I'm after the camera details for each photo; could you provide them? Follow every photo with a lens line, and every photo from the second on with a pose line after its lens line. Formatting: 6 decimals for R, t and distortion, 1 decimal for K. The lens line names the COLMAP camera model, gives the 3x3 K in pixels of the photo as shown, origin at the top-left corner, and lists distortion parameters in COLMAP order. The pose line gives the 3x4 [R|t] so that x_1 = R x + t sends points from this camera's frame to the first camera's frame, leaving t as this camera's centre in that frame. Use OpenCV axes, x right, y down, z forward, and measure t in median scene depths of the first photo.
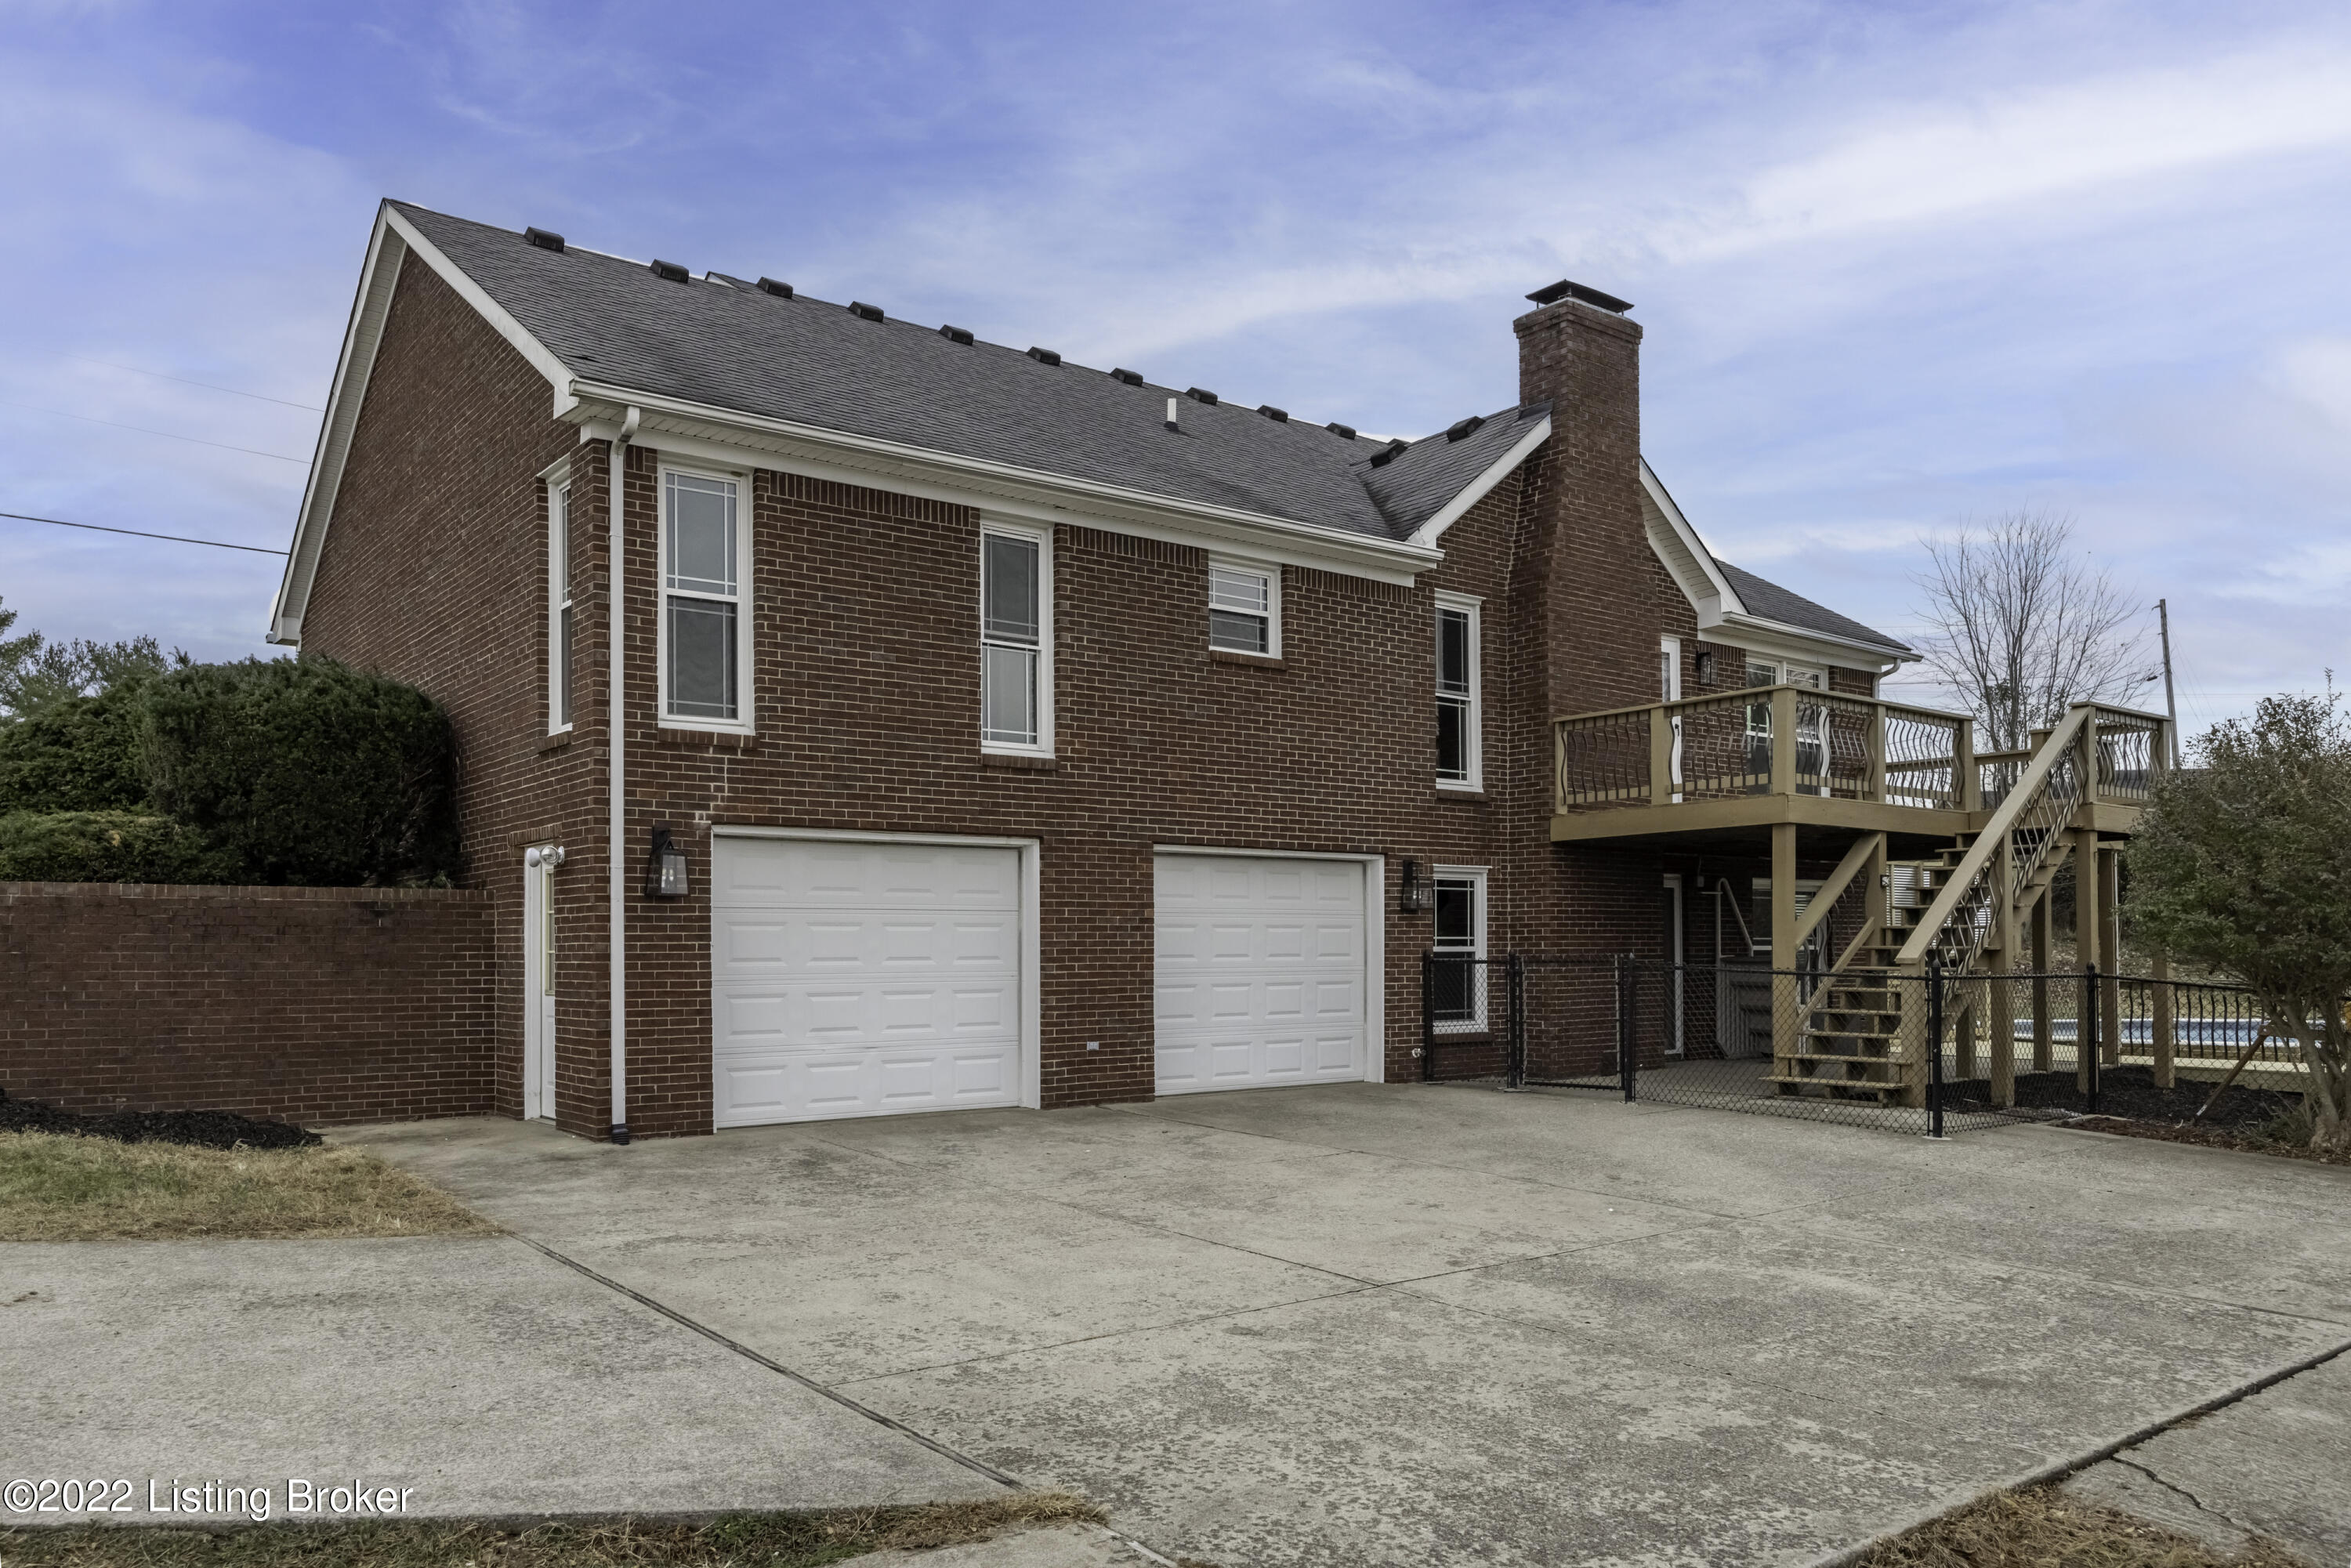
lens RADIAL K [[1702.1, 0, 1175.7], [0, 1702.1, 790.2], [0, 0, 1]] dist [0.000774, -0.003819]
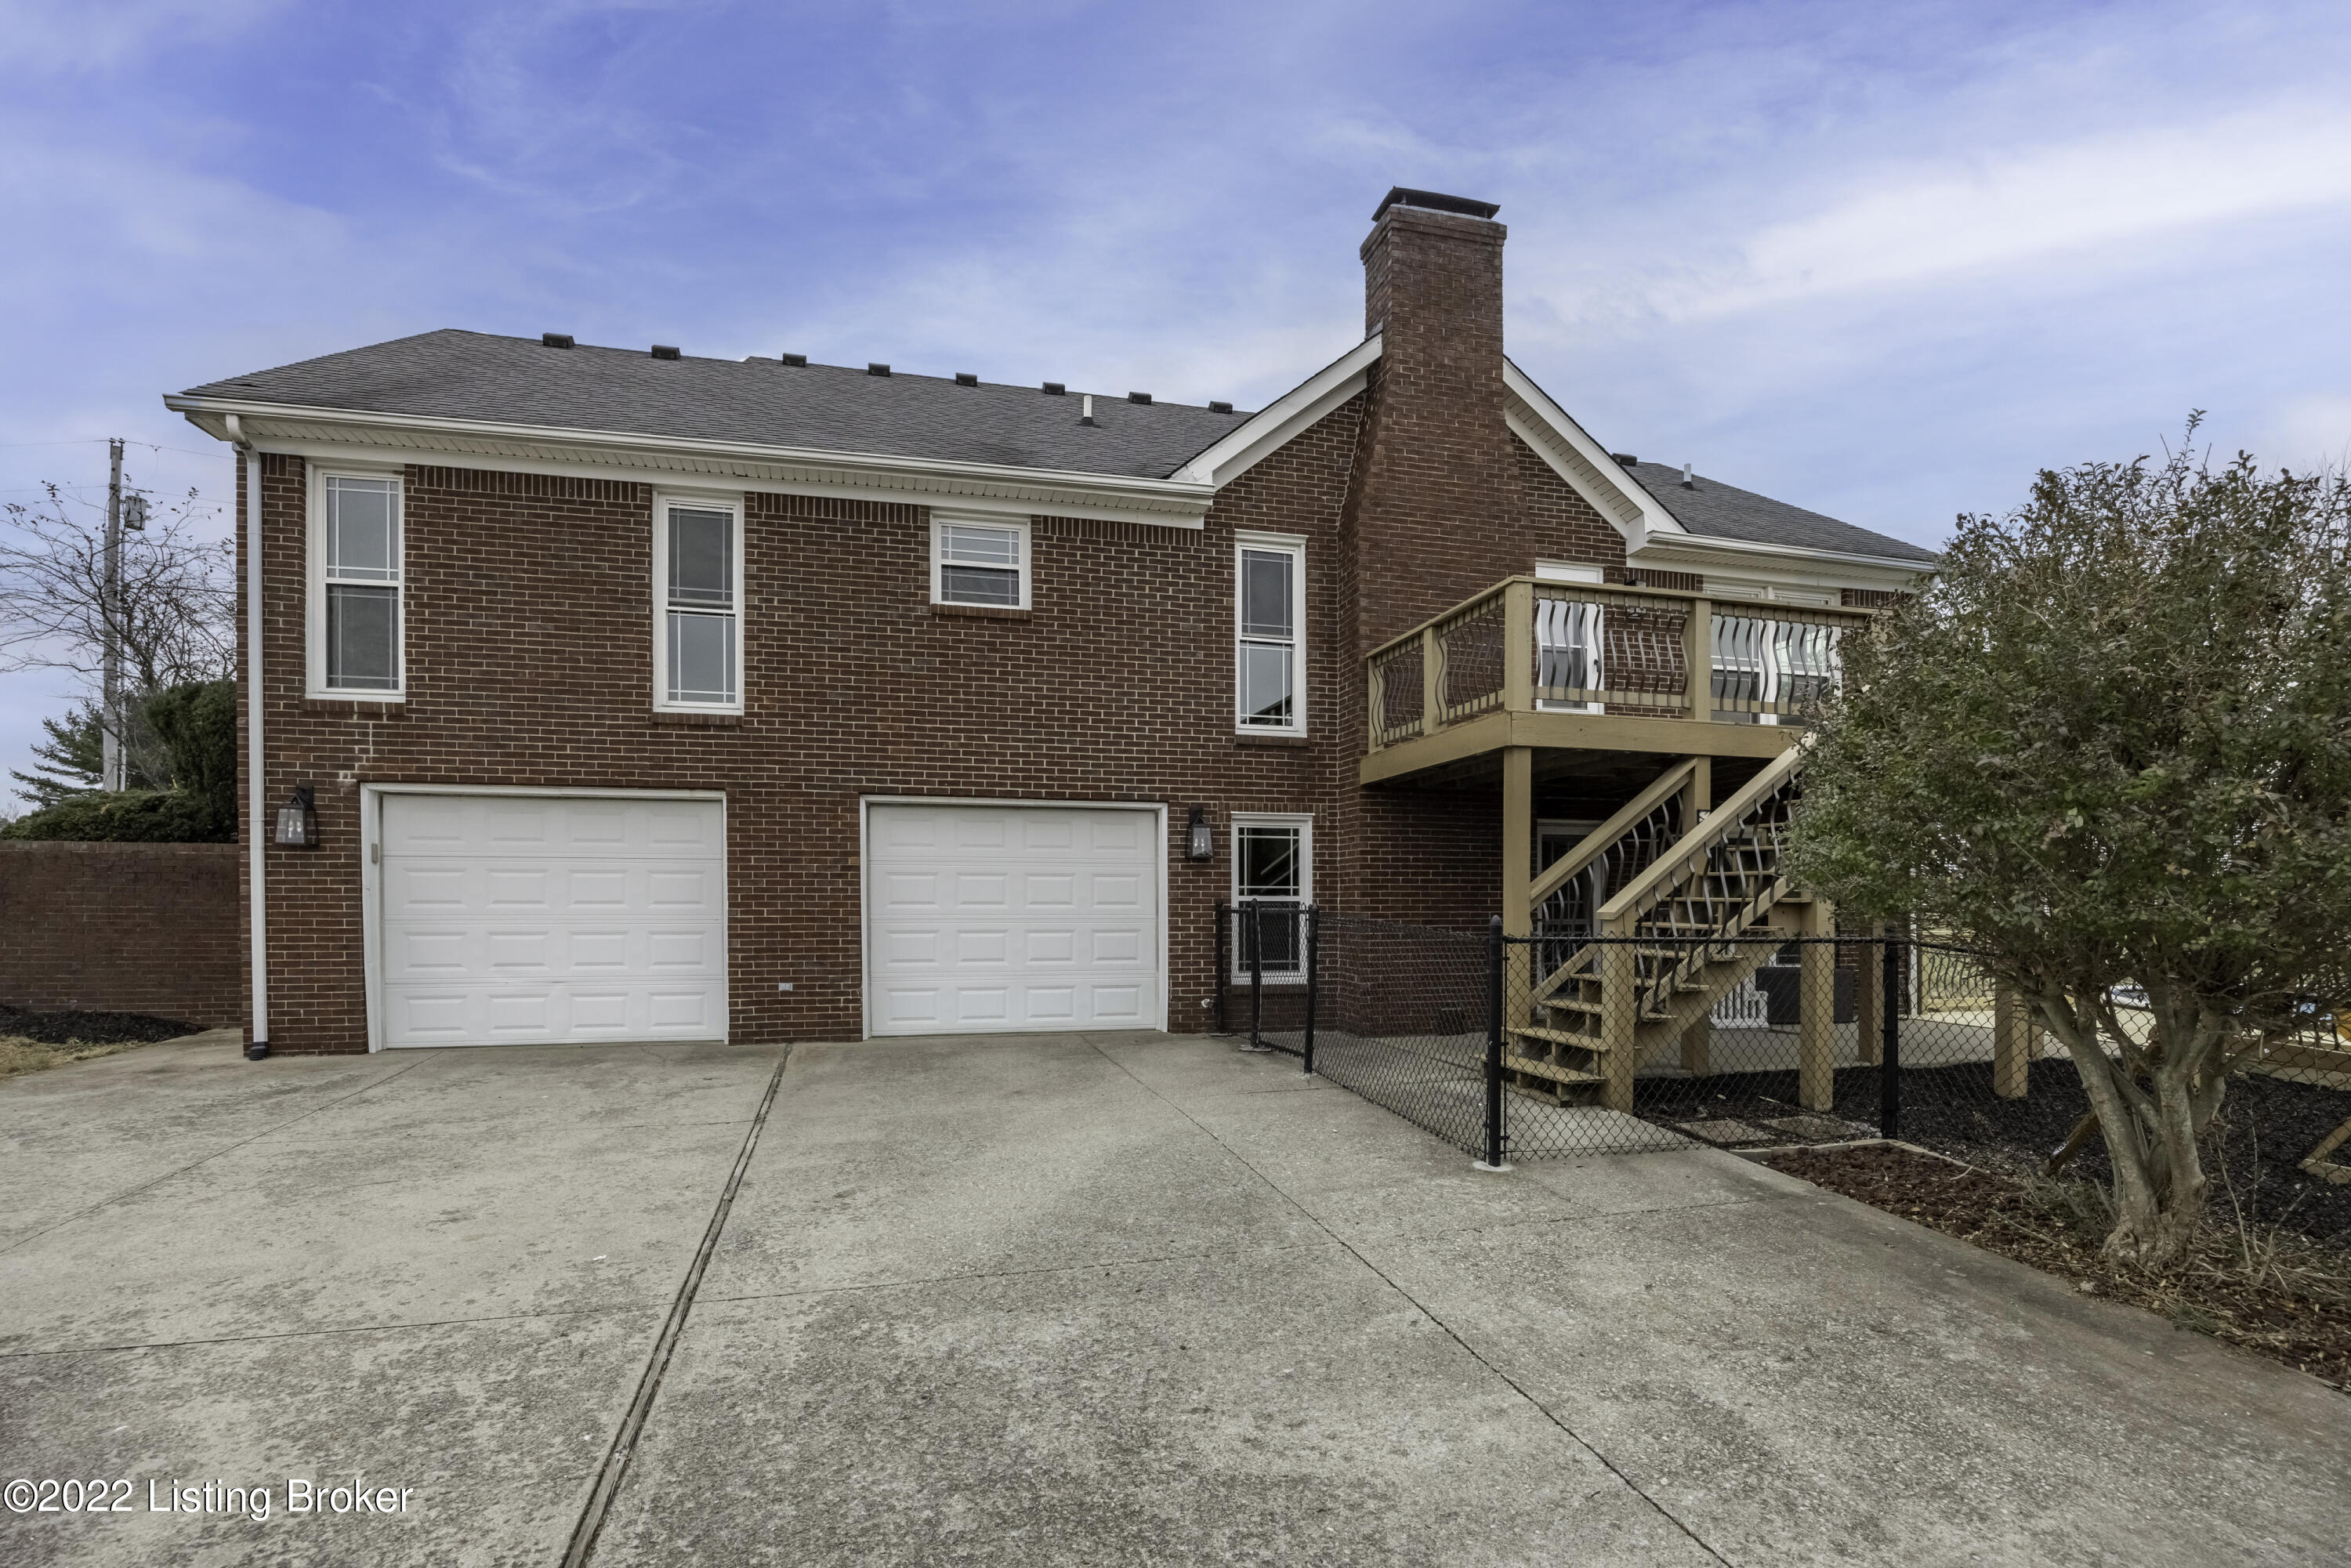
lens RADIAL K [[1144.3, 0, 1170.6], [0, 1144.3, 836.2], [0, 0, 1]] dist [-0.017373, 0.000421]
pose [[0.914274, -0.016192, -0.404774, 0.452114], [0.031460, 0.999021, 0.031098, 0.042386], [0.403874, -0.041166, 0.913888, 0.451031]]
